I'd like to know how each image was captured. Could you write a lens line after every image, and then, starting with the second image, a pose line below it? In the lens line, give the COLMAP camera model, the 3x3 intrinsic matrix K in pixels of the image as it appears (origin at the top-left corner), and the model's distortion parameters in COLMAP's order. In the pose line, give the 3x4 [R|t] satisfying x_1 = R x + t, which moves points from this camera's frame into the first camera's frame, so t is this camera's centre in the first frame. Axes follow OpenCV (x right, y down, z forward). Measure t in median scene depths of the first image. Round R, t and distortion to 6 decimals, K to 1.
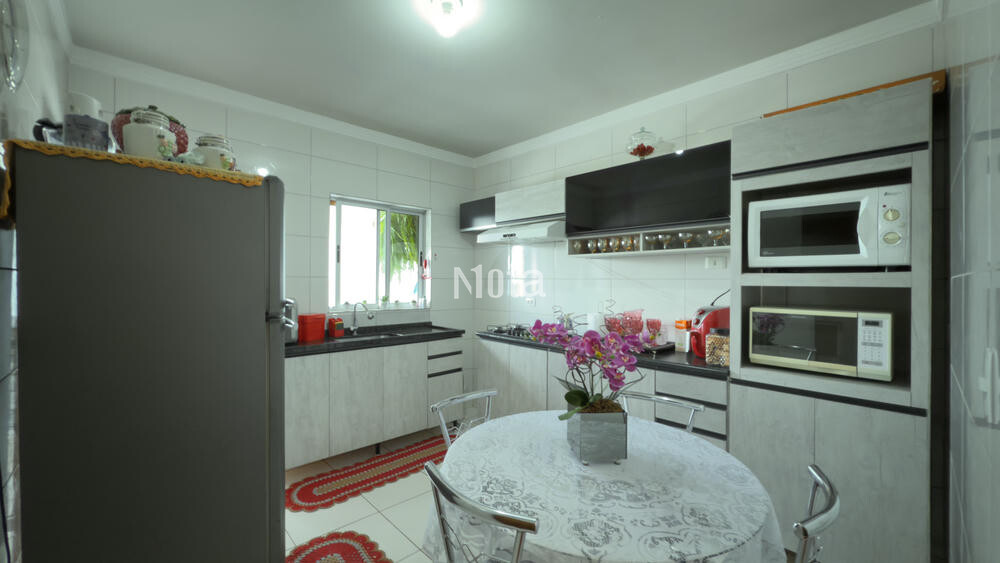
lens RADIAL K [[401.1, 0, 501.8], [0, 401.1, 277.5], [0, 0, 1]] dist [0.002003, 0.000087]
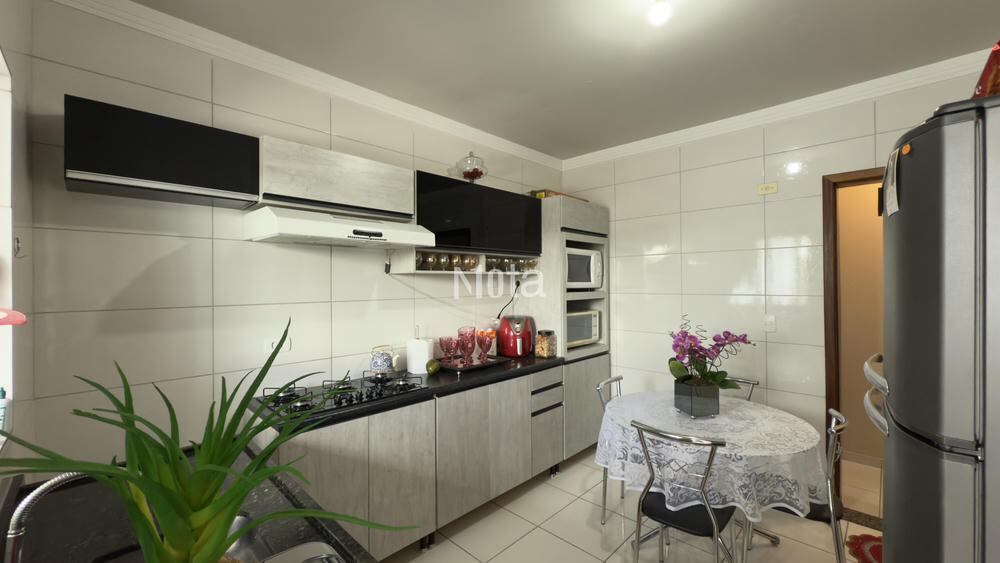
lens RADIAL K [[401.1, 0, 501.4], [0, 401.1, 285.3], [0, 0, 1]] dist [0.002003, 0.000087]
pose [[-0.045528, -0.012350, 0.998887, -0.694036], [-0.001037, 0.999924, 0.012315, -0.041832], [-0.998963, -0.000475, -0.045537, 0.983359]]
